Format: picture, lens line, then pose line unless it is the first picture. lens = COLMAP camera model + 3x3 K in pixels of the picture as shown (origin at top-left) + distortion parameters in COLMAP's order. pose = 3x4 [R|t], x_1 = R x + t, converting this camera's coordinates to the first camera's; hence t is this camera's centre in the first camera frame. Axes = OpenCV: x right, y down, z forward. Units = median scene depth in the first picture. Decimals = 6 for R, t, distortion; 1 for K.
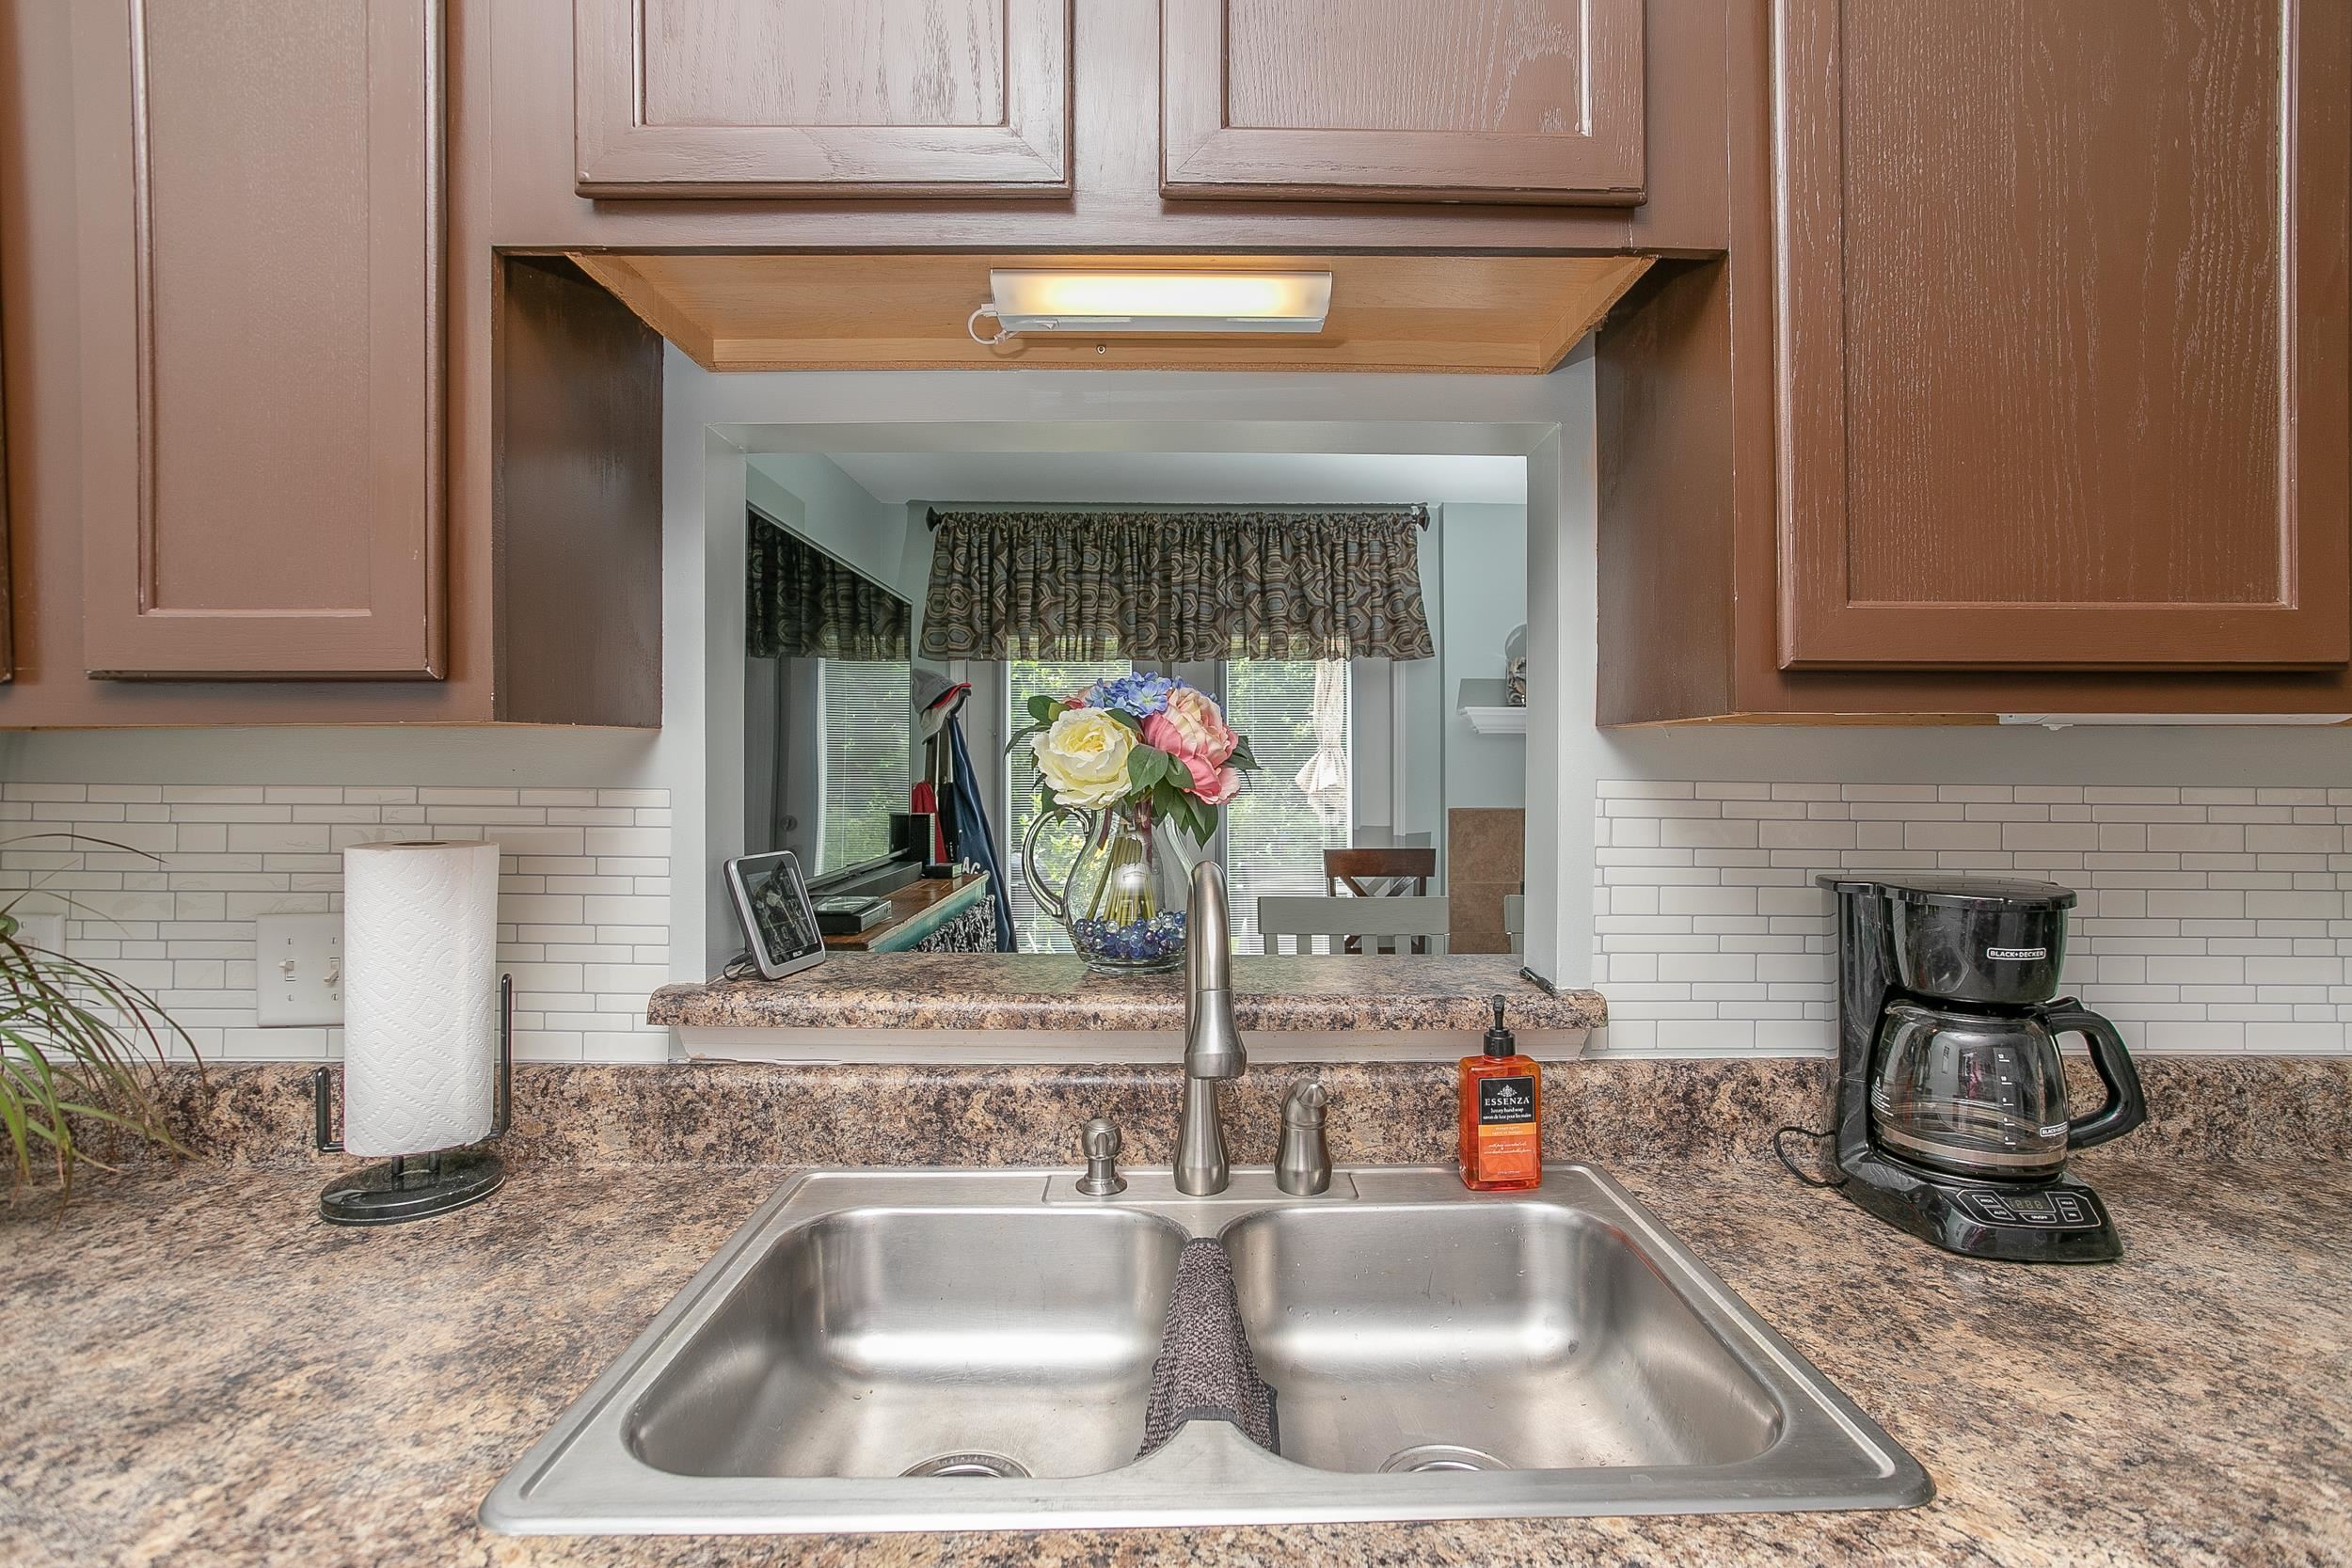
lens RADIAL K [[1159.5, 0, 1212.9], [0, 1159.5, 765.5], [0, 0, 1]] dist [-0.050428, 0.034169]
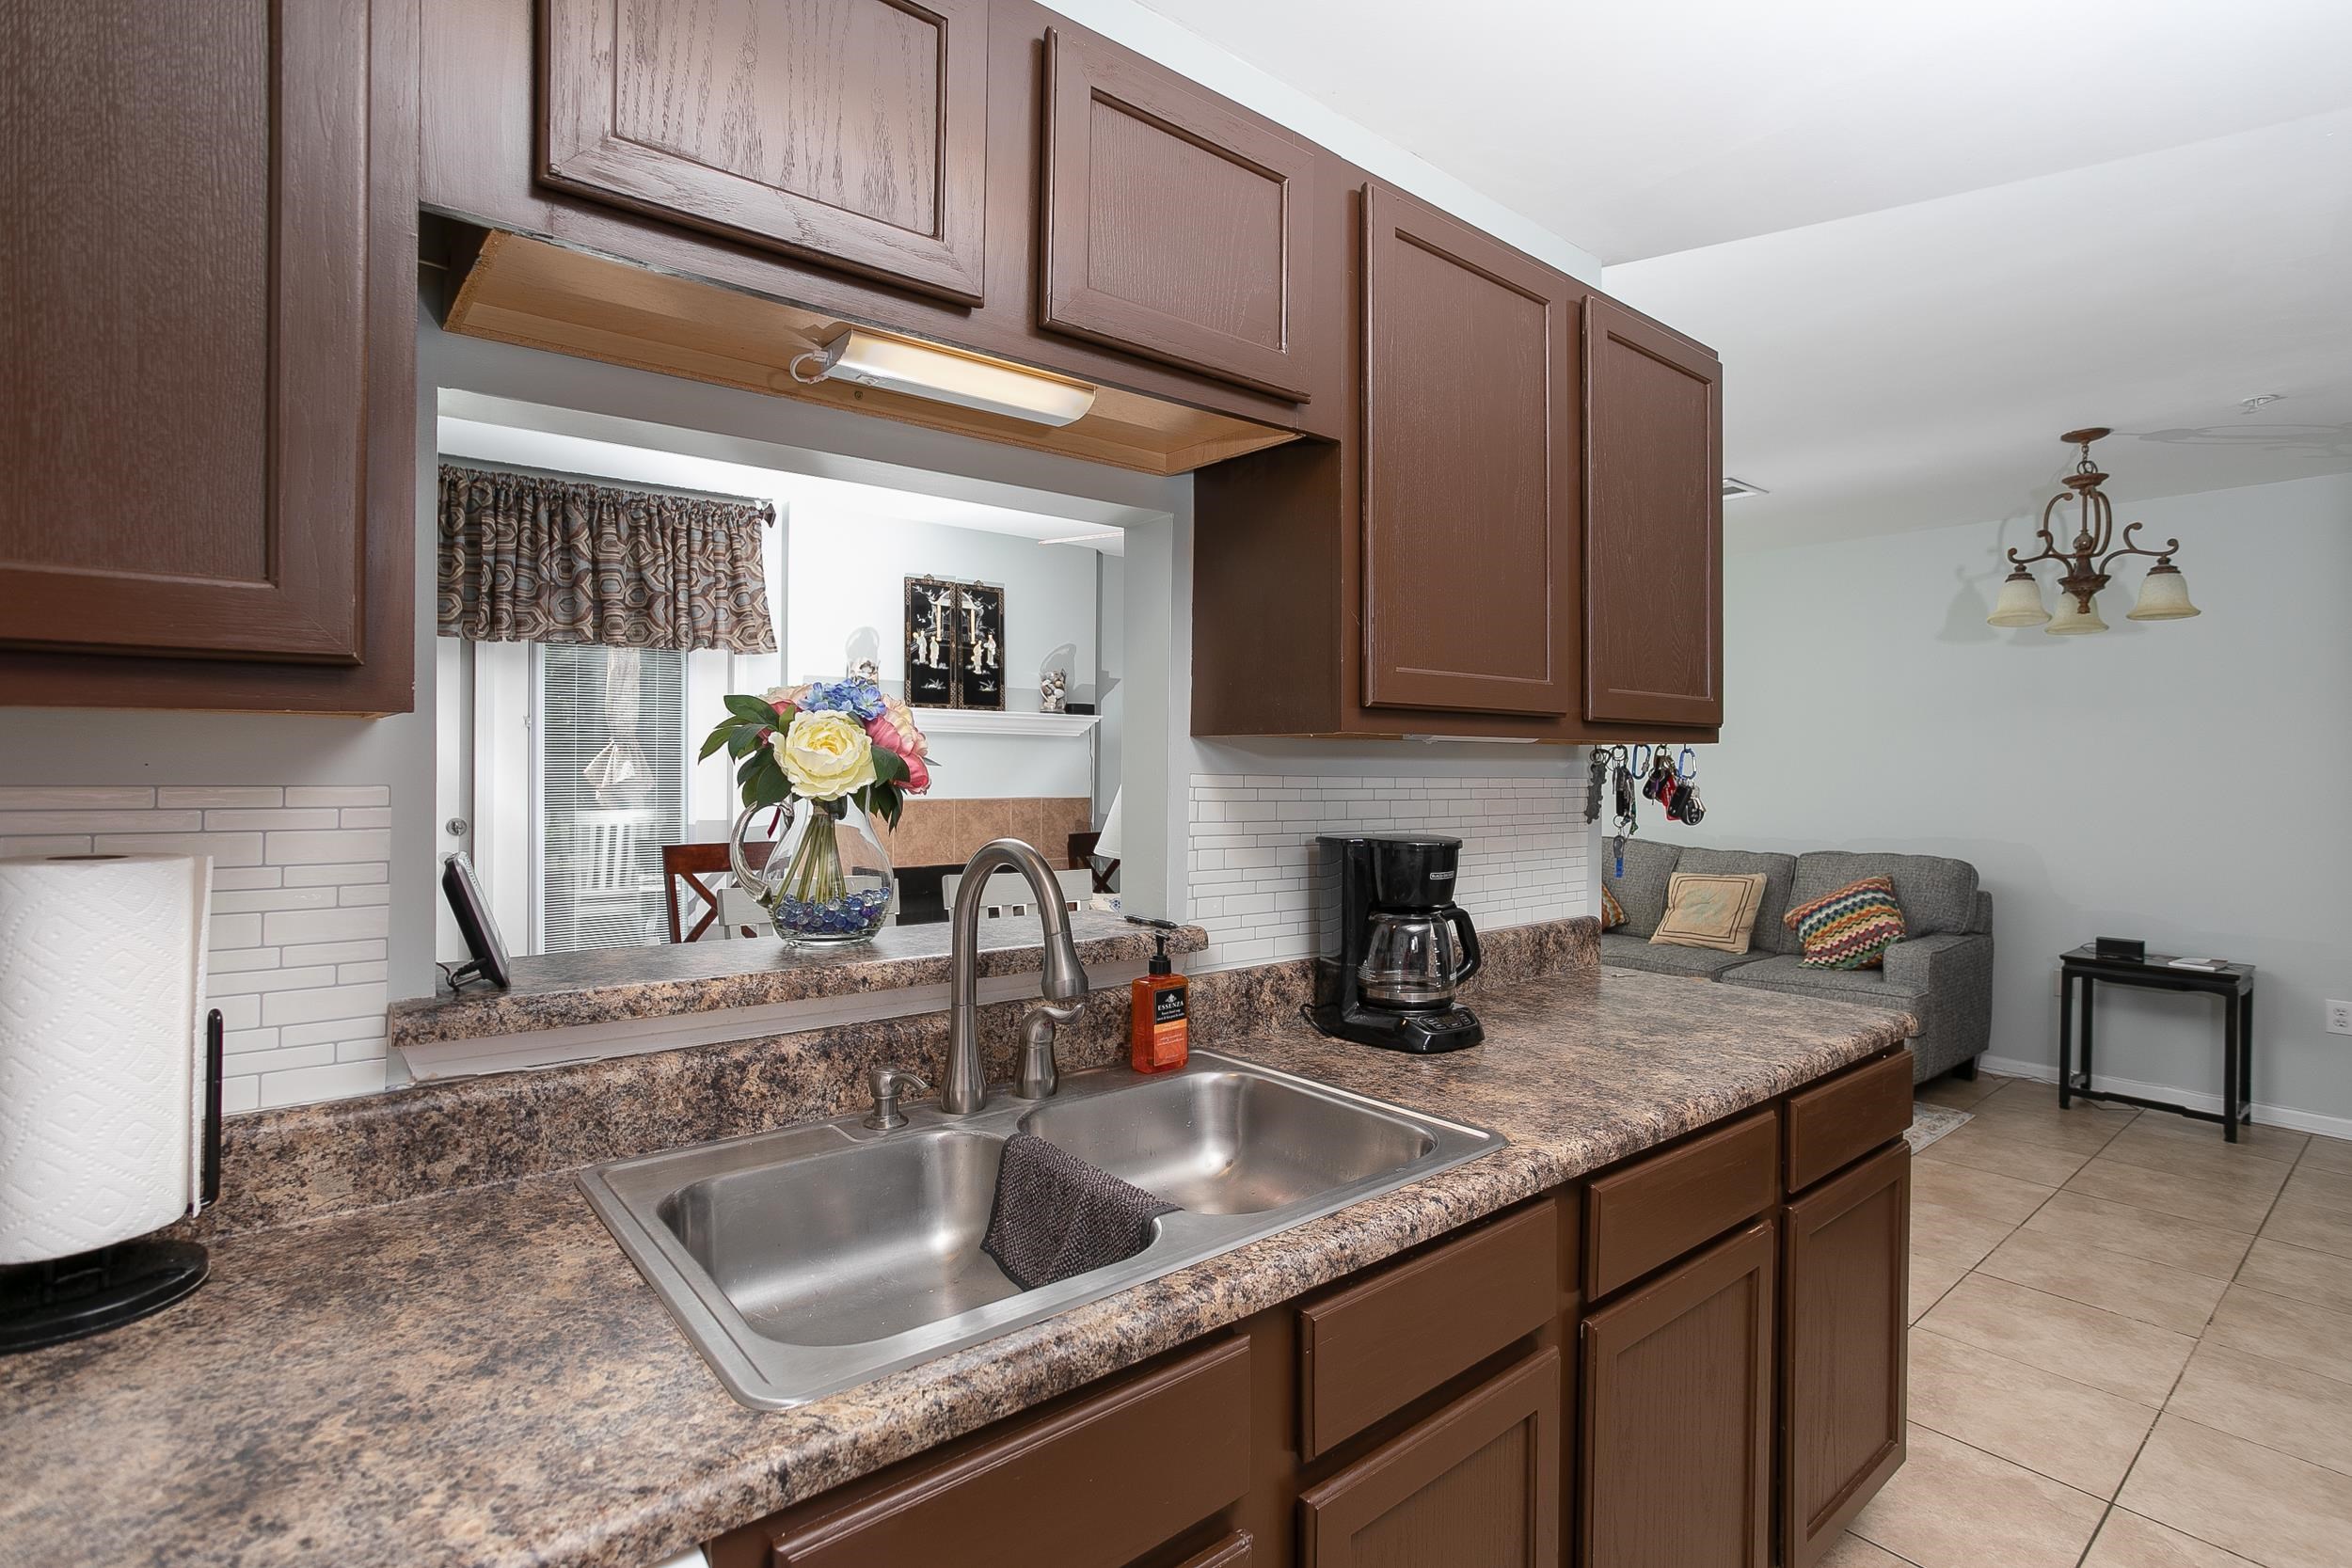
lens RADIAL K [[1174.1, 0, 1224.9], [0, 1174.1, 770.1], [0, 0, 1]] dist [-0.064483, 0.058708]
pose [[0.765446, 0.000624, 0.643499, -0.545587], [-0.006655, 0.999954, 0.006947, -0.002431], [-0.643465, -0.009600, 0.765415, -0.109528]]
